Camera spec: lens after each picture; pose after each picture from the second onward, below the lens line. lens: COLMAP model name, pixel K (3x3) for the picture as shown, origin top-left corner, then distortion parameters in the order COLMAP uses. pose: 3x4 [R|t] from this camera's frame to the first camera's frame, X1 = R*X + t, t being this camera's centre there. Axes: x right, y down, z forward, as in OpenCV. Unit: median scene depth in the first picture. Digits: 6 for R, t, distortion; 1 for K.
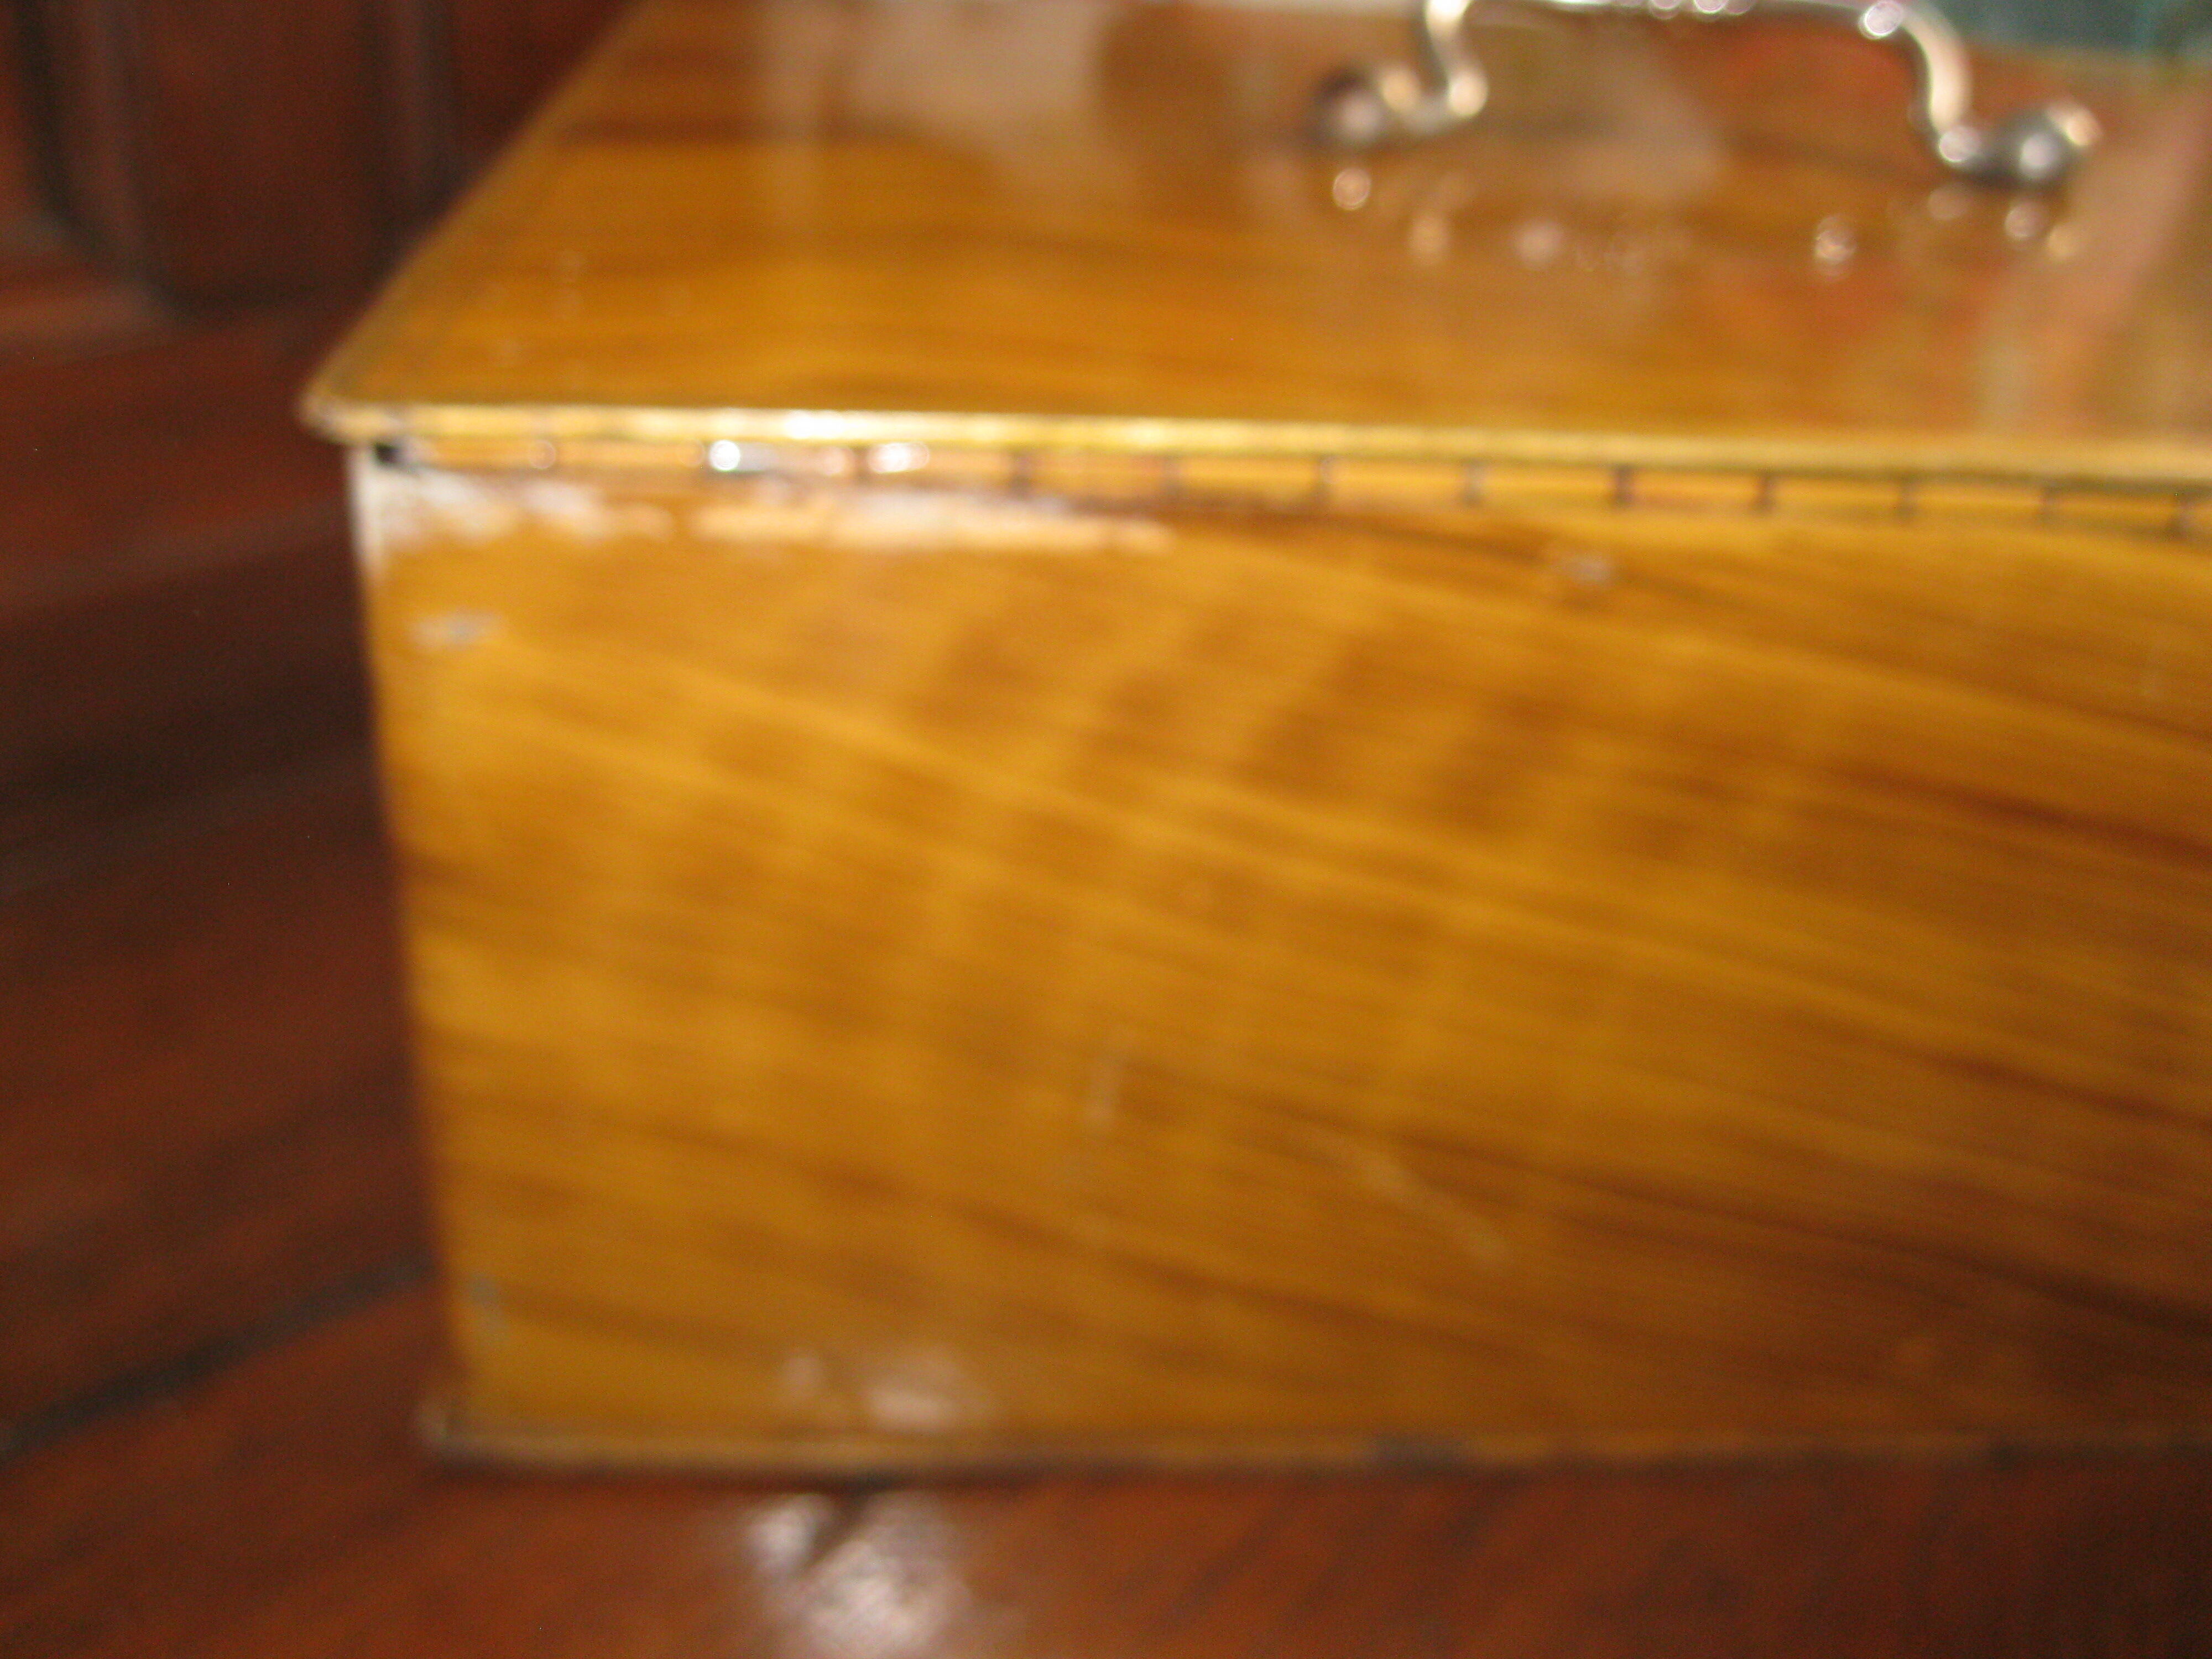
lens RADIAL K [[2216.5, 0, 1089.9], [0, 2216.5, 826.0], [0, 0, 1]] dist [-0.105464, 0.000000]
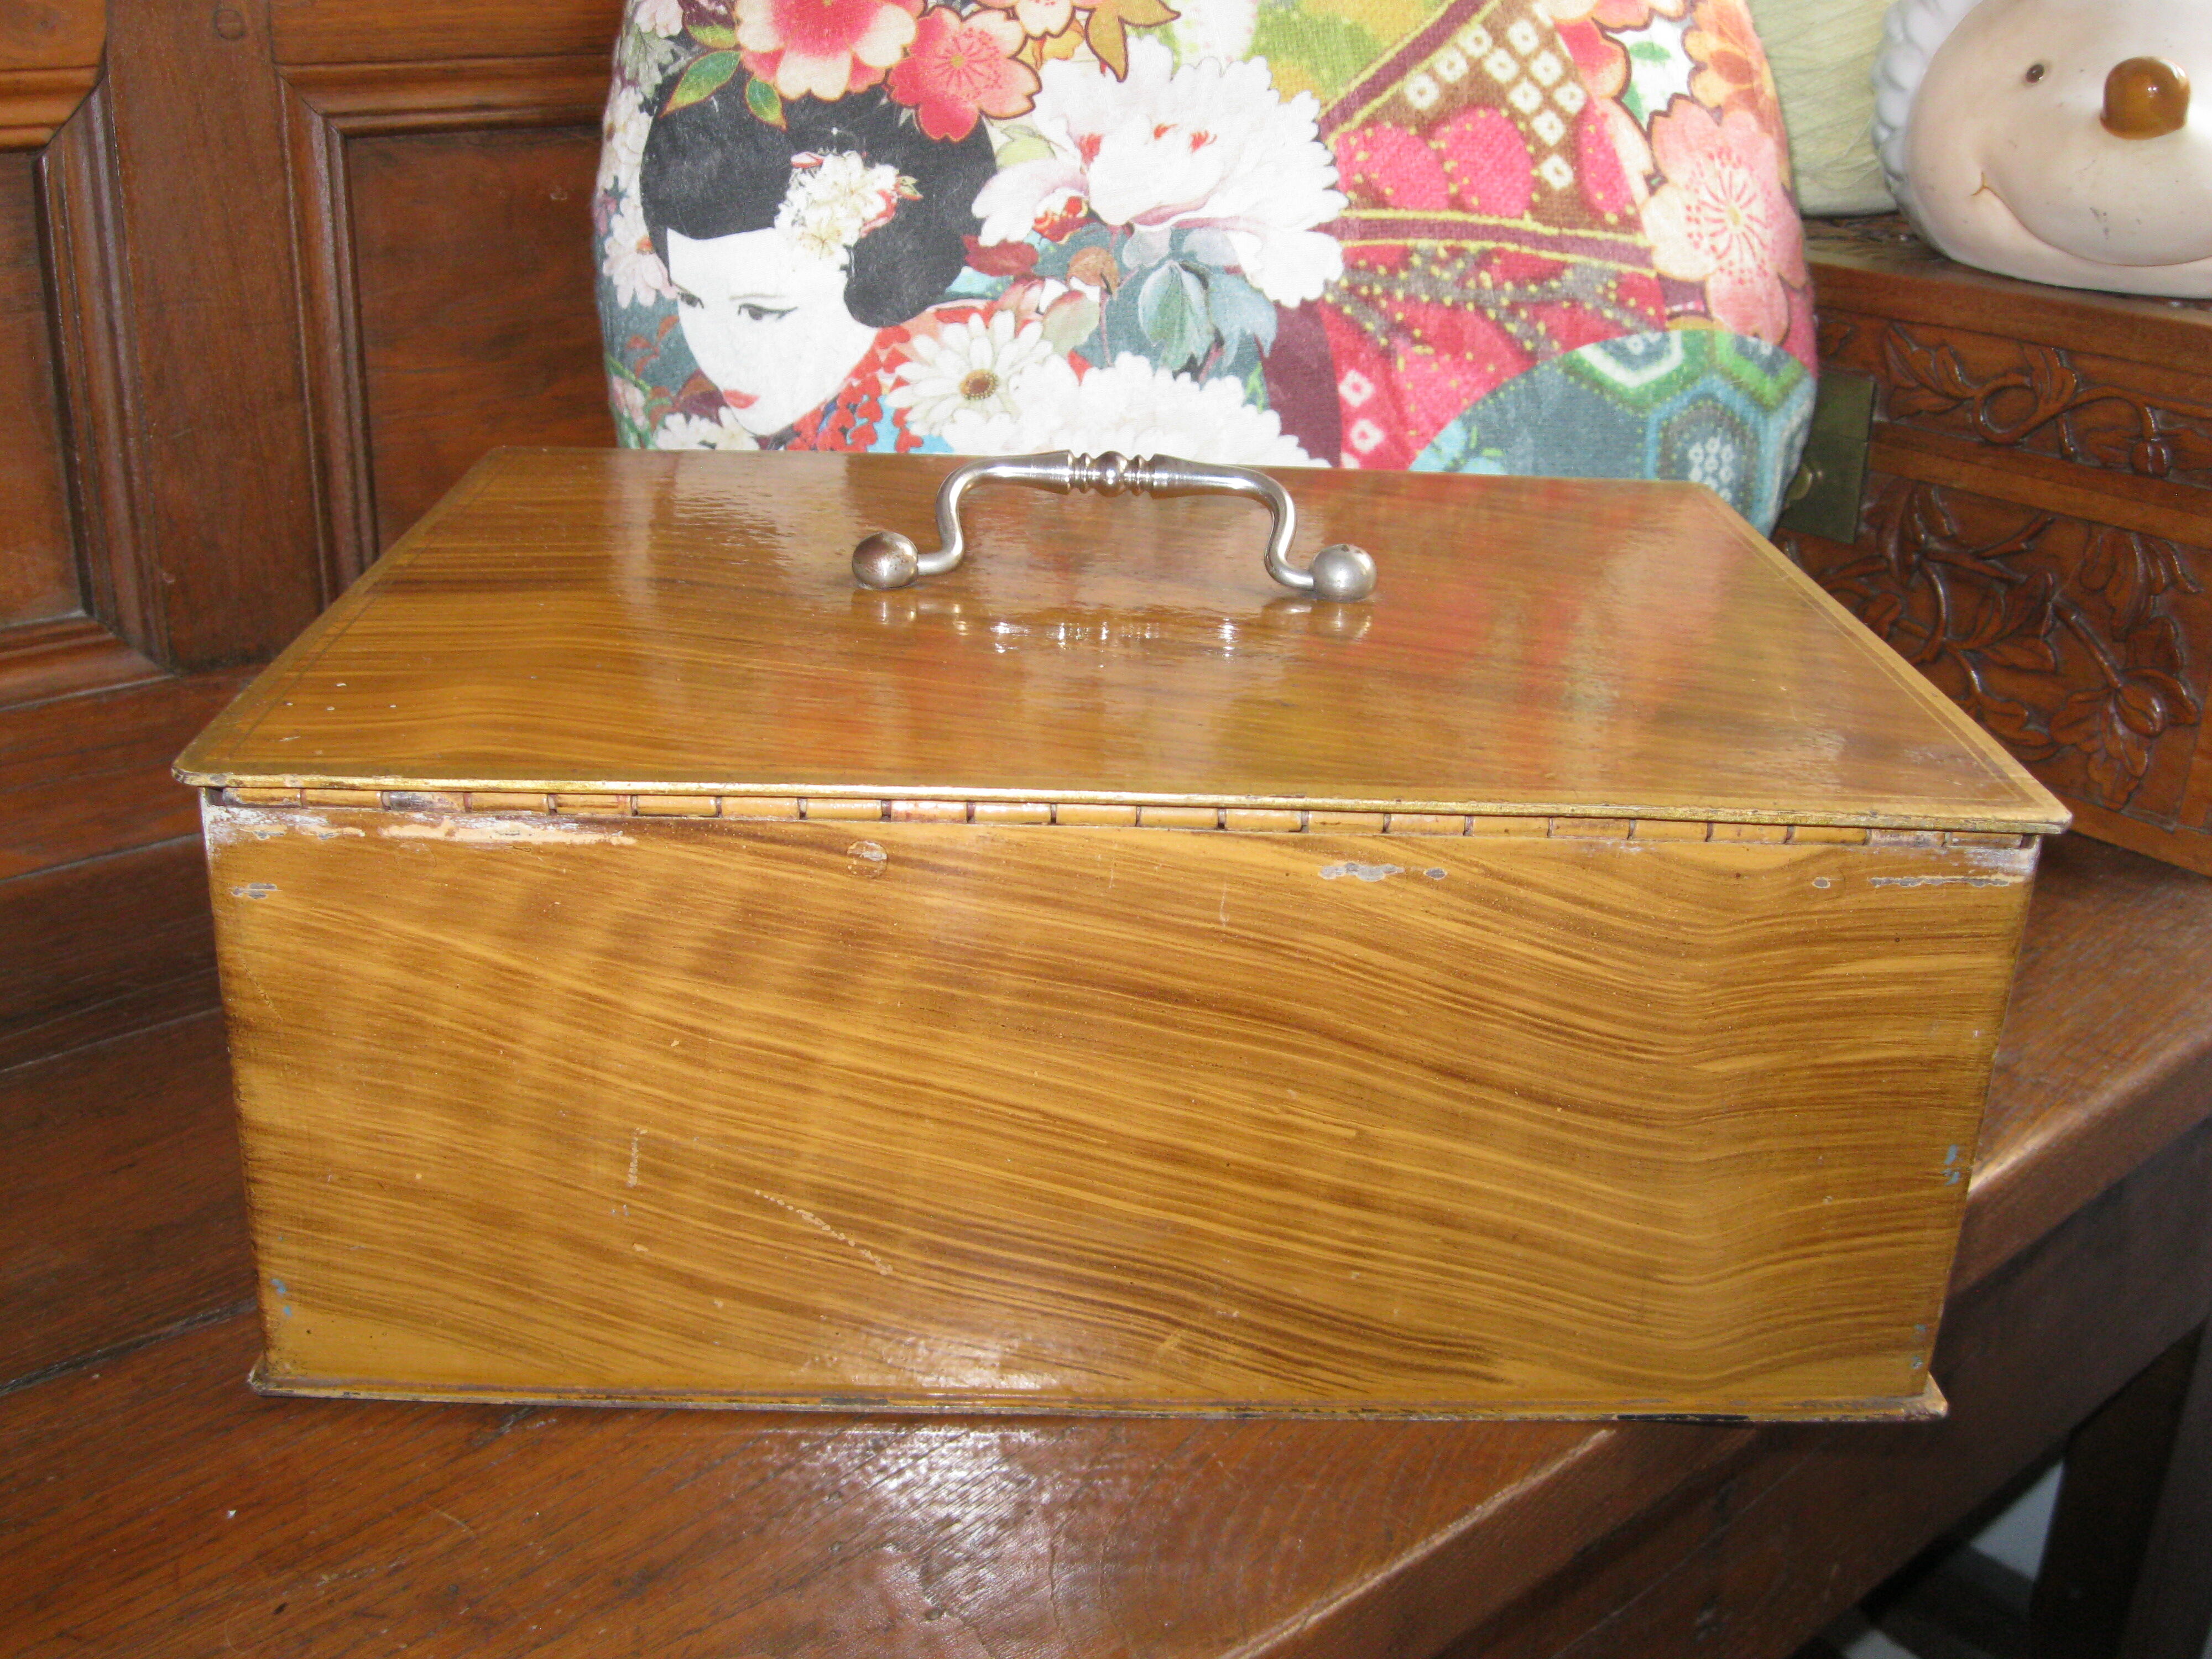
lens RADIAL K [[2216.5, 0, 1112.2], [0, 2216.5, 827.2], [0, 0, 1]] dist [-0.105464, 0.000000]
pose [[0.999889, -0.004959, -0.014058, 0.432444], [0.003064, 0.991274, -0.131781, 0.096357], [0.014589, 0.131723, 0.991179, -0.766421]]
